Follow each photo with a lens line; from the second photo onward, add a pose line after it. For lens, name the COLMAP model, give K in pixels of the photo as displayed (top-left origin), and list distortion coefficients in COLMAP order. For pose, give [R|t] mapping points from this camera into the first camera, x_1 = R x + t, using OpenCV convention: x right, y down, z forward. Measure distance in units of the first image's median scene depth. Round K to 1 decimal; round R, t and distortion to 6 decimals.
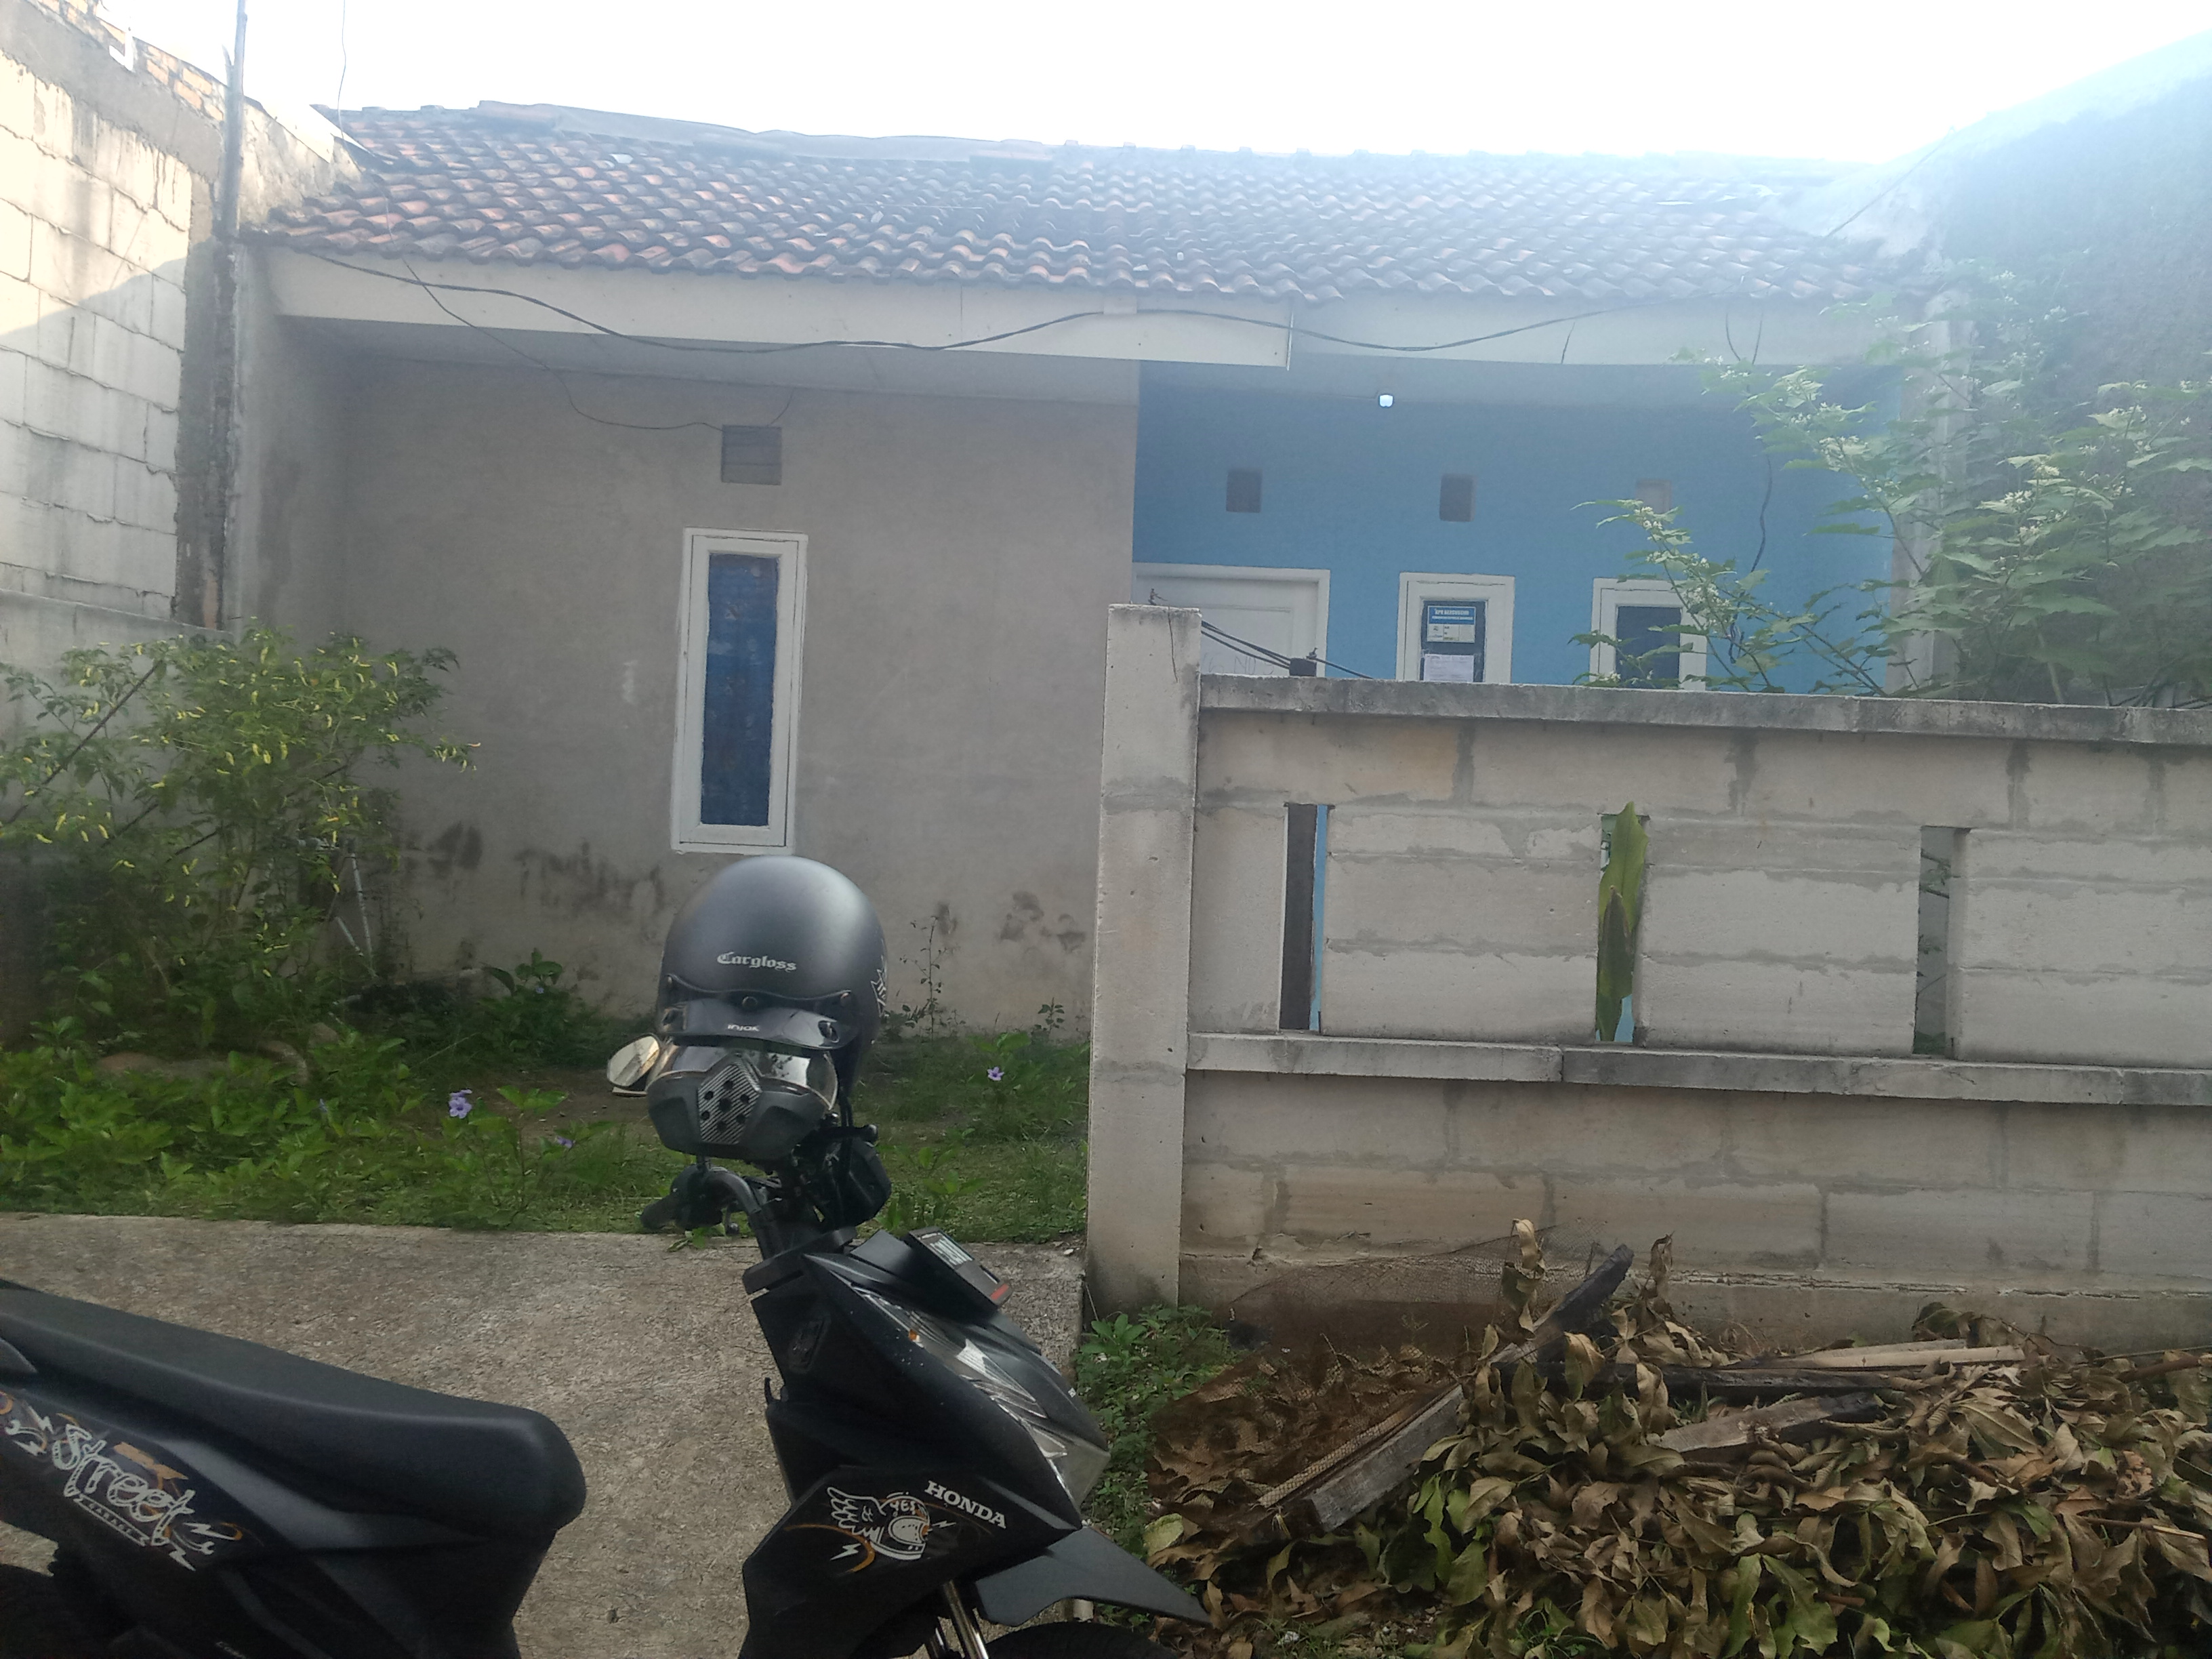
lens RADIAL K [[1826.7, 0, 1106.0], [0, 1826.7, 829.5], [0, 0, 1]] dist [0.123223, -0.217695]
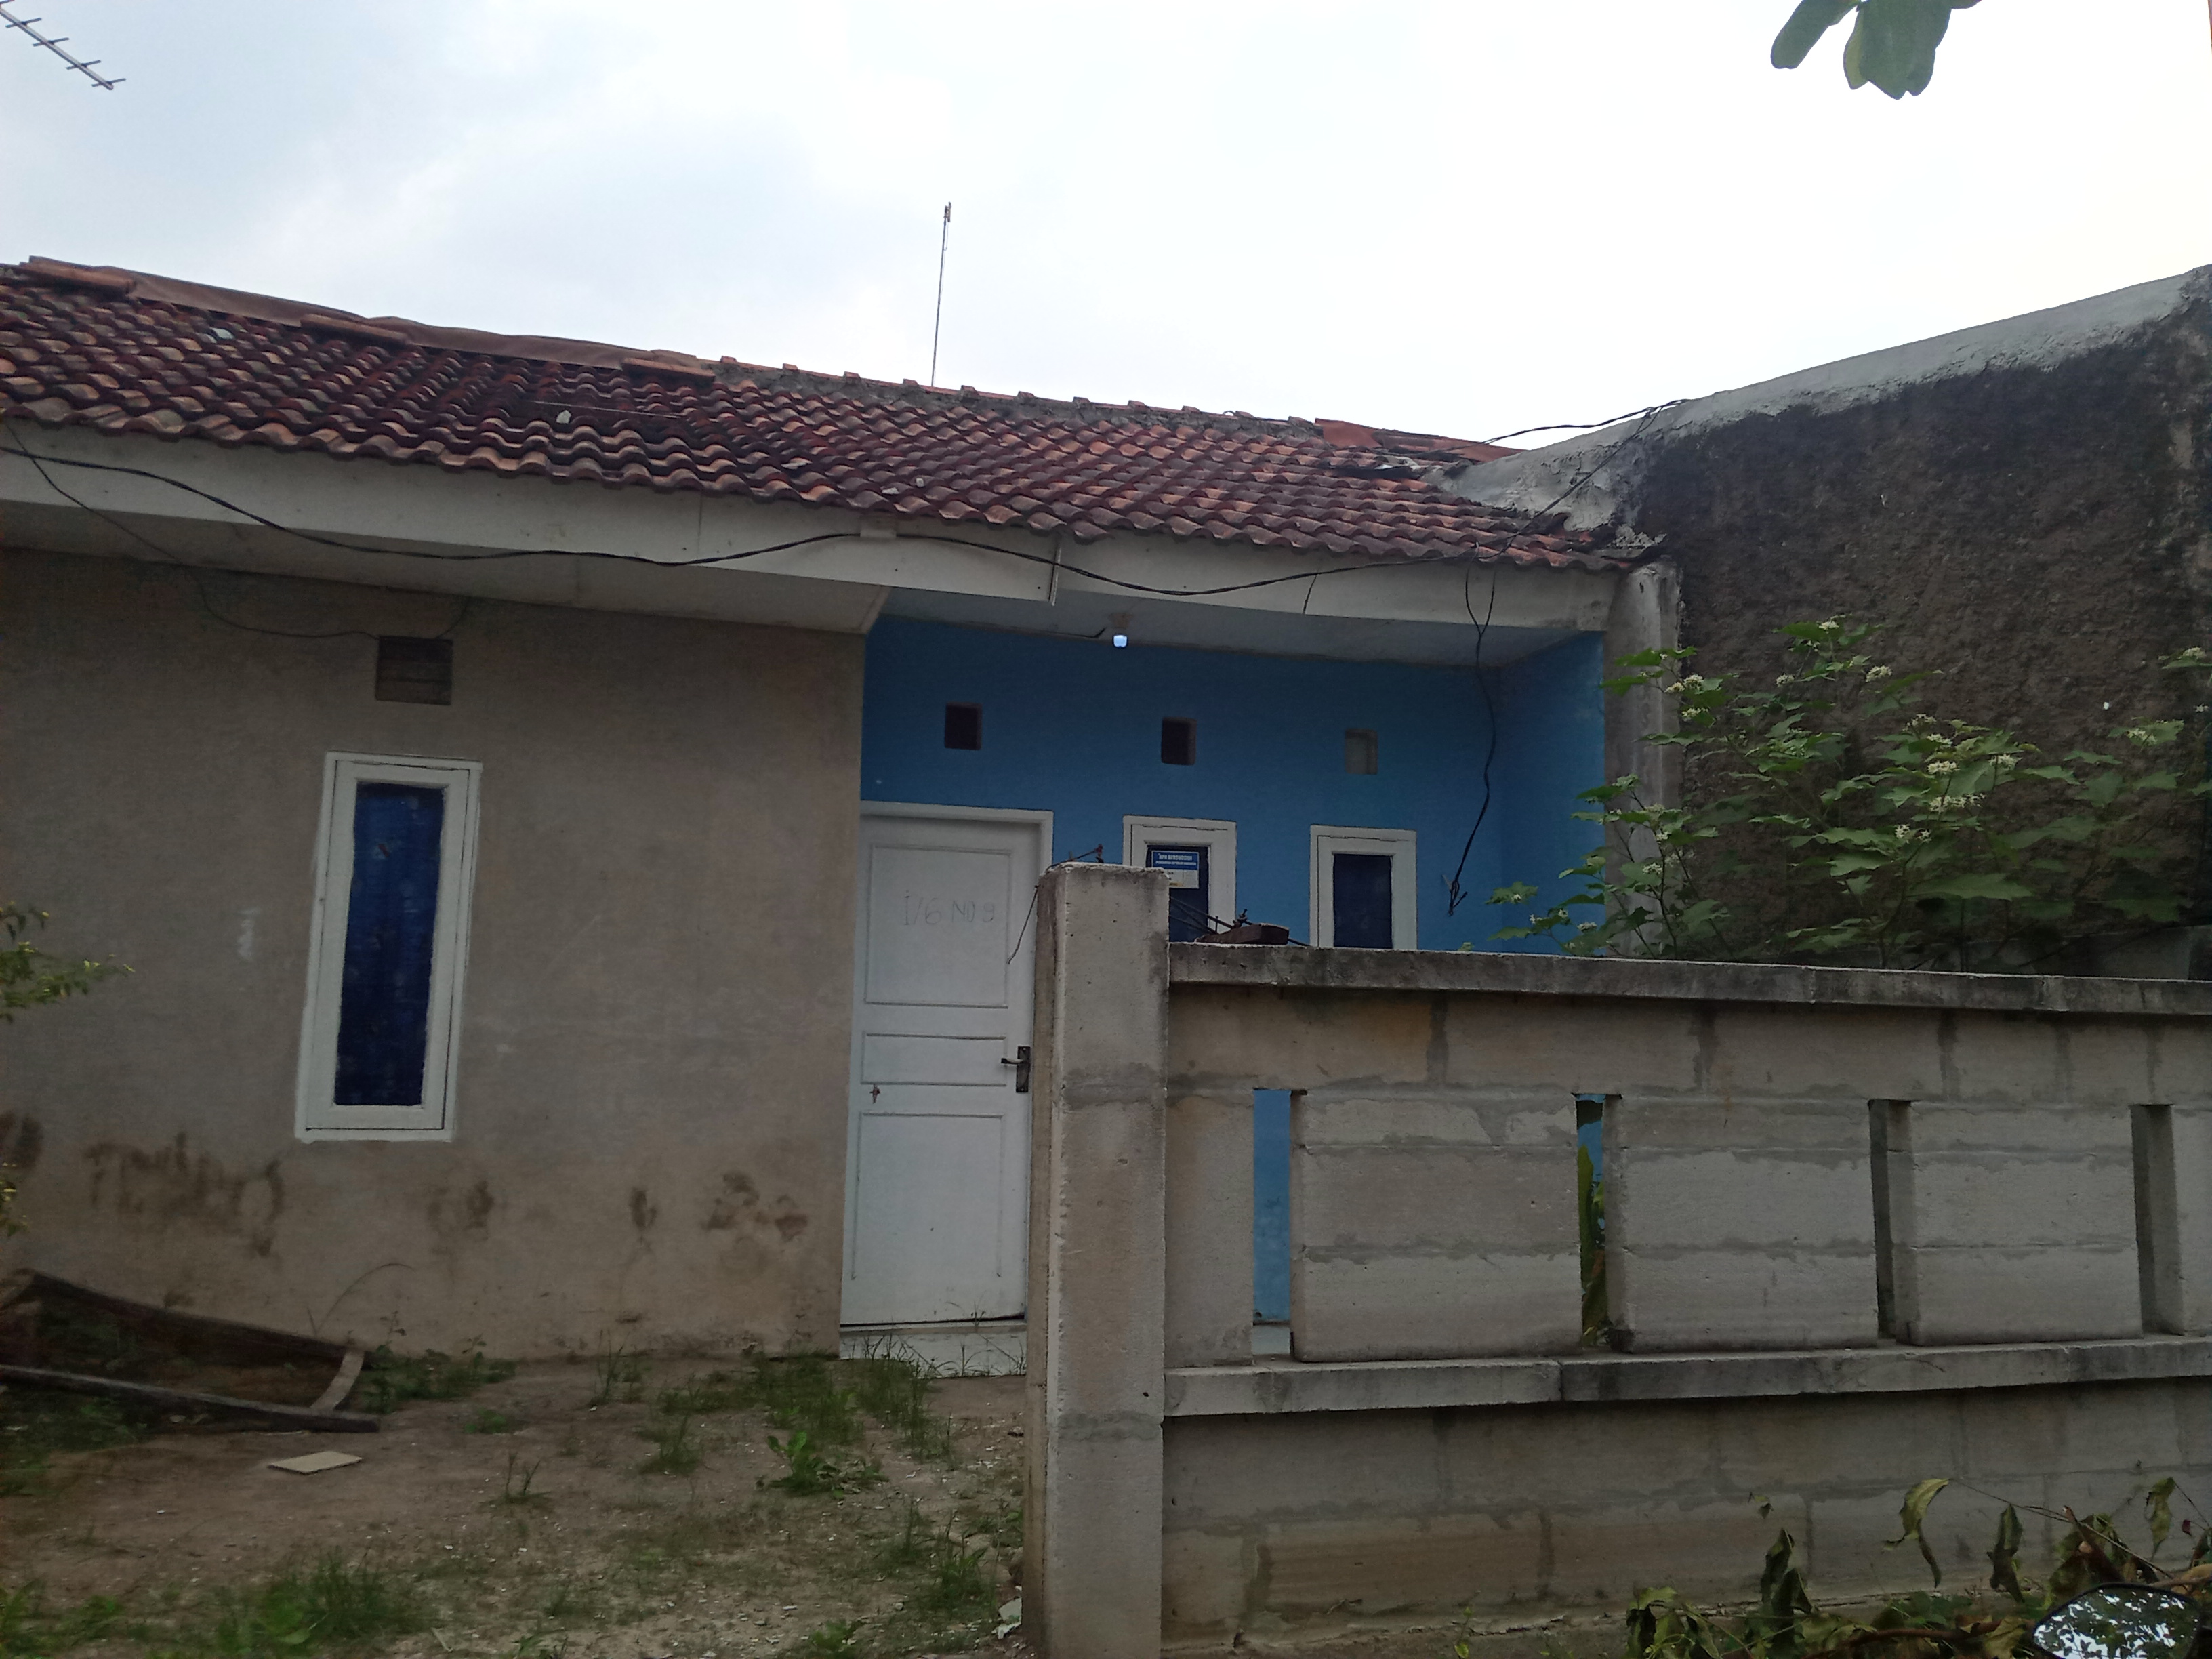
lens RADIAL K [[1826.7, 0, 1106.0], [0, 1826.7, 829.5], [0, 0, 1]] dist [0.123223, -0.217695]
pose [[0.961259, 0.013543, 0.275315, -0.211393], [0.020380, 0.992567, -0.119979, -0.033806], [-0.274894, 0.120942, 0.953838, 0.169491]]
